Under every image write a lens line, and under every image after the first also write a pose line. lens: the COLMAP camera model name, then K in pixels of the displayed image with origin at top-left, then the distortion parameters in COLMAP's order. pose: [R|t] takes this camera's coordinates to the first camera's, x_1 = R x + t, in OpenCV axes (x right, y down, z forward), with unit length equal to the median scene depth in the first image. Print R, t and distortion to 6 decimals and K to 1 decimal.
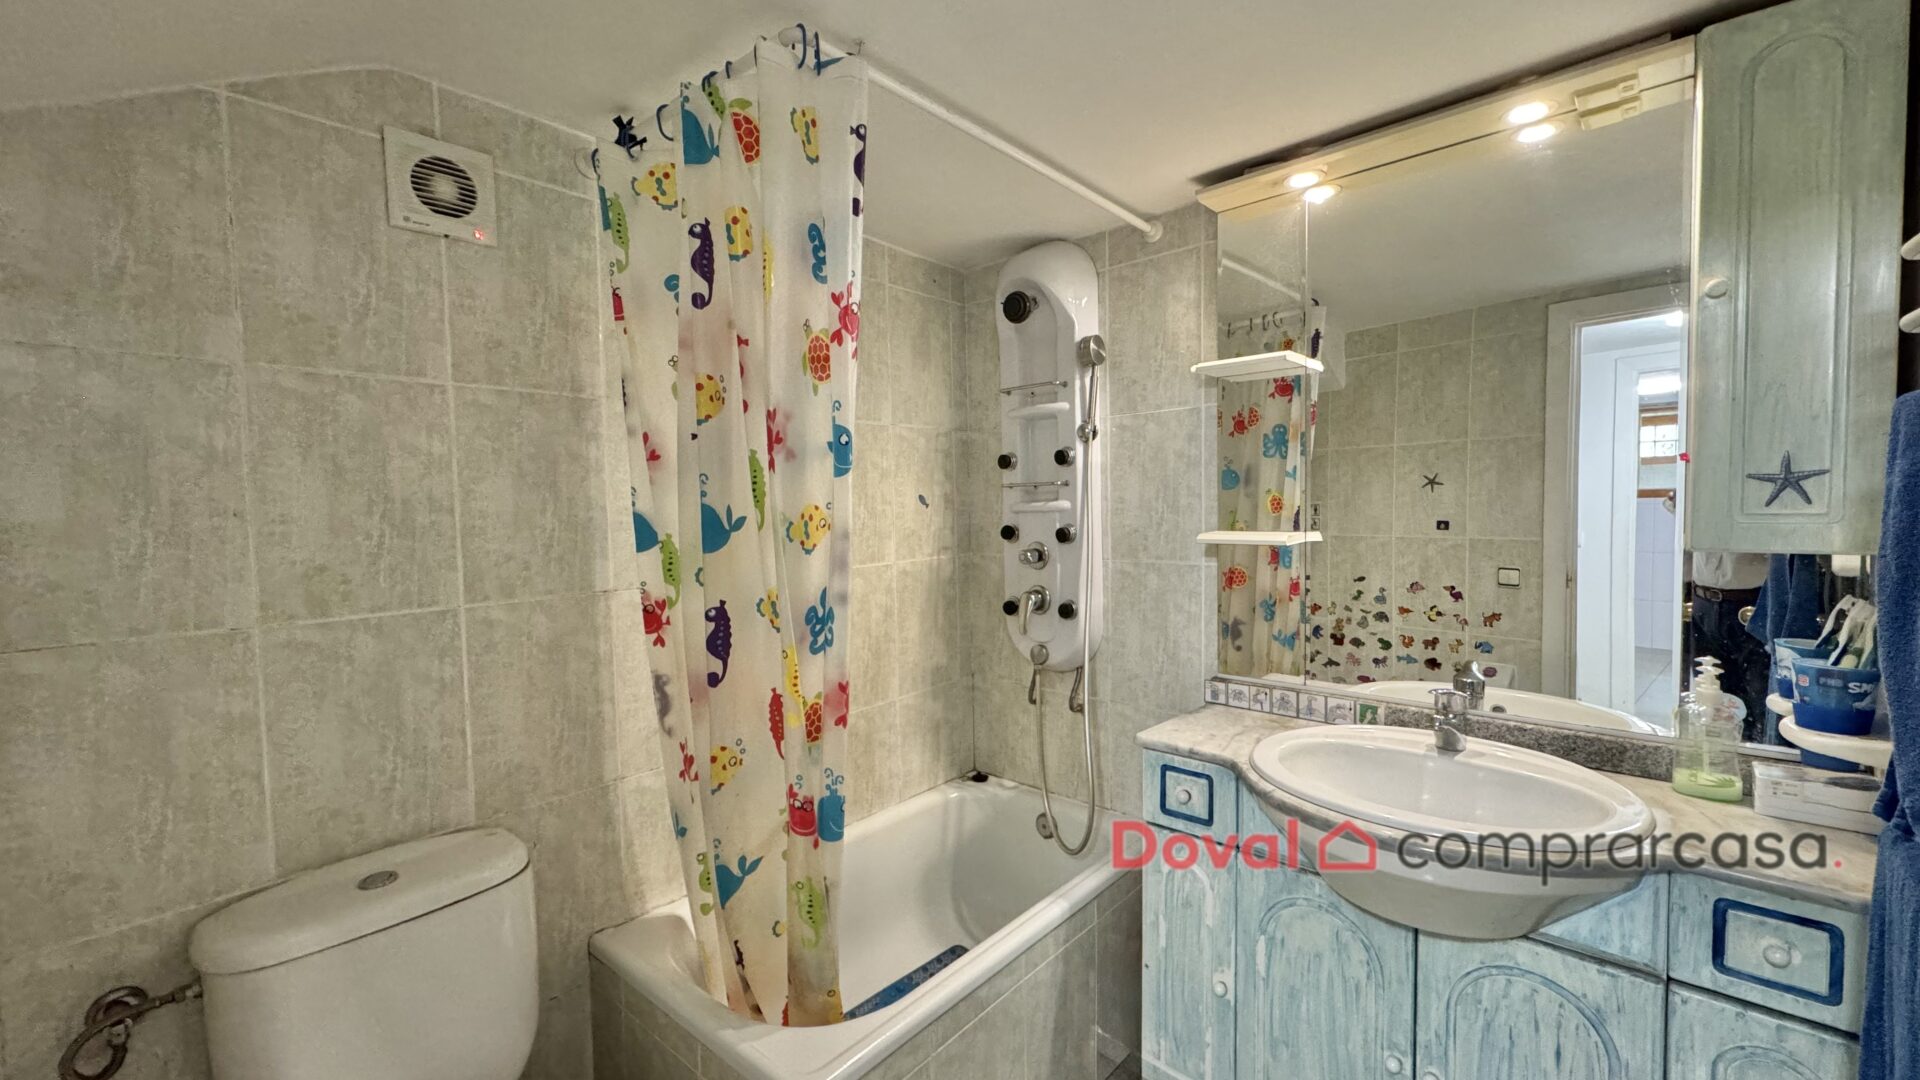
lens RADIAL K [[765.6, 0, 959.2], [0, 765.6, 540.4], [0, 0, 1]] dist [-0.002530, 0.000544]
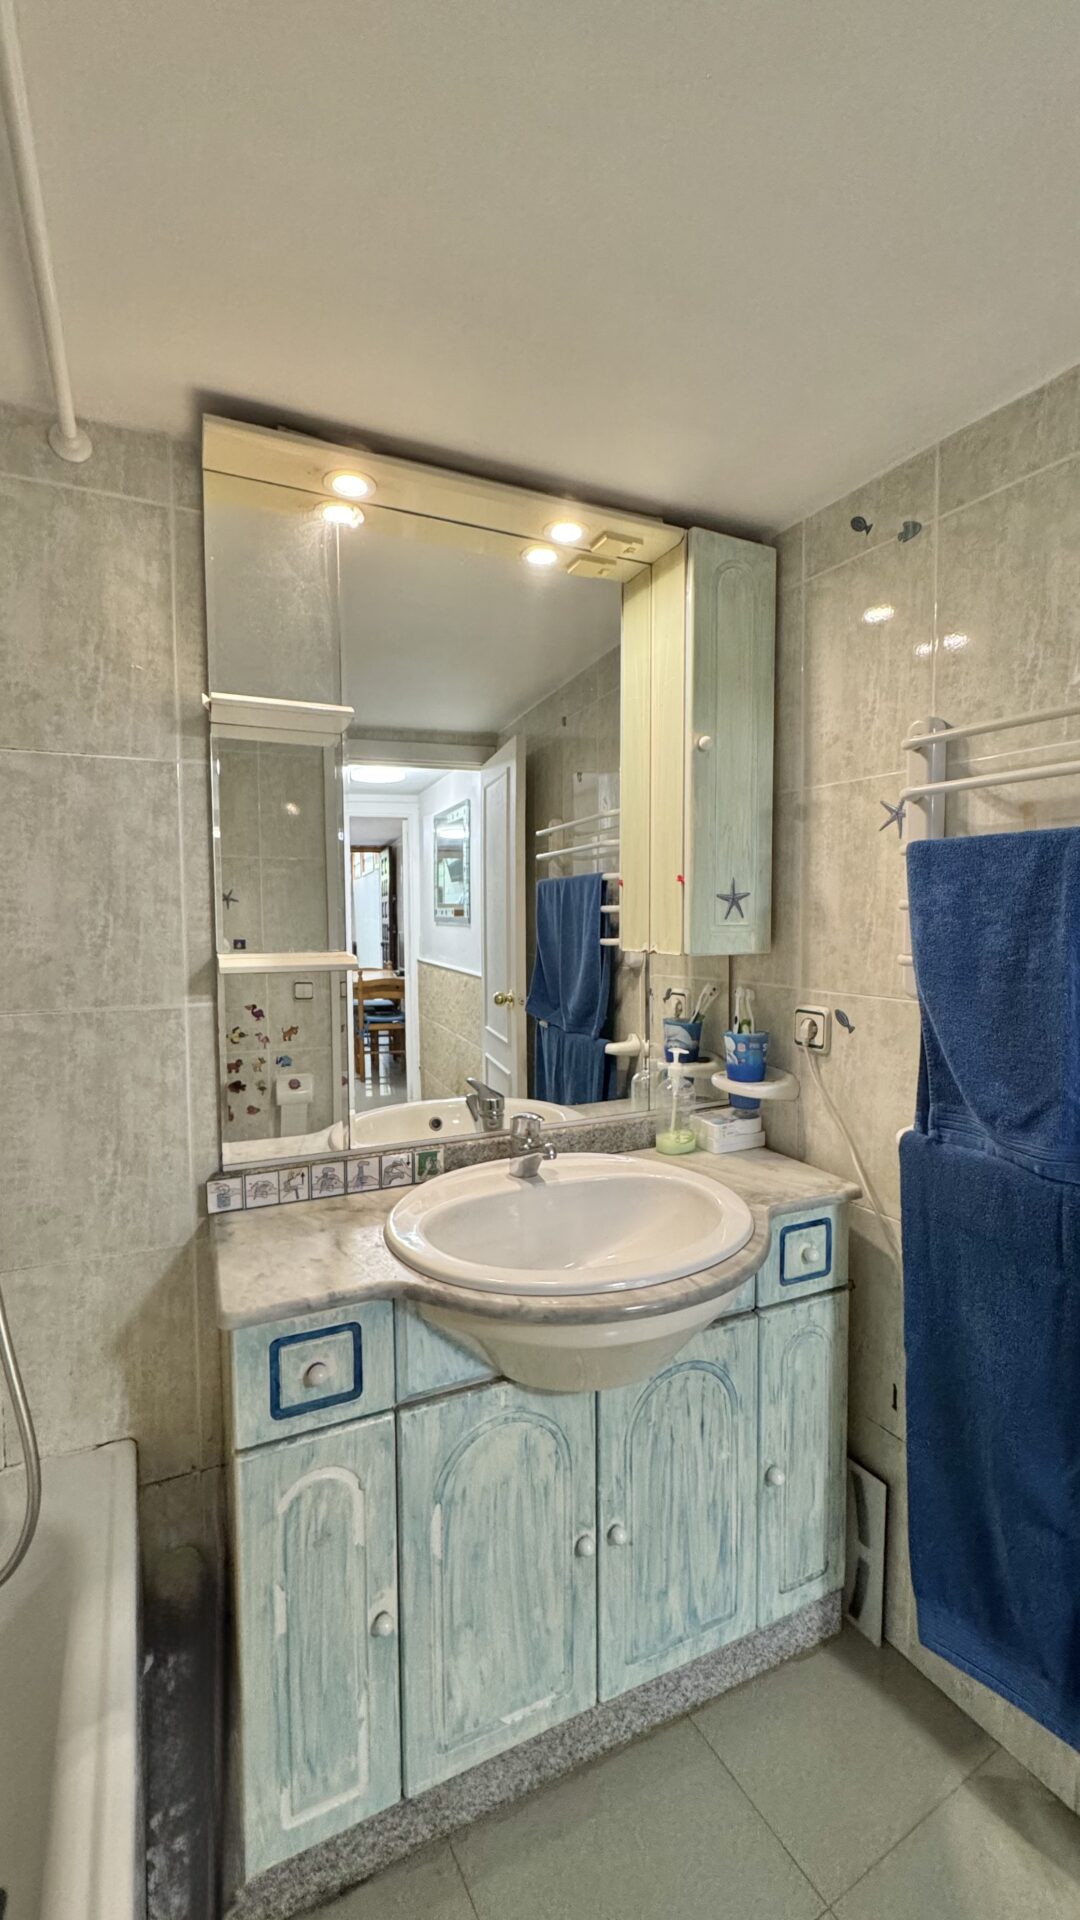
lens RADIAL K [[782.6, 0, 542.7], [0, 782.6, 955.6], [0, 0, 1]] dist [0.000521, 0.000162]
pose [[0.373447, -0.037513, 0.926893, -0.190804], [0.038952, 0.998935, 0.024735, -0.017299], [-0.926833, 0.026867, 0.374510, 0.489948]]
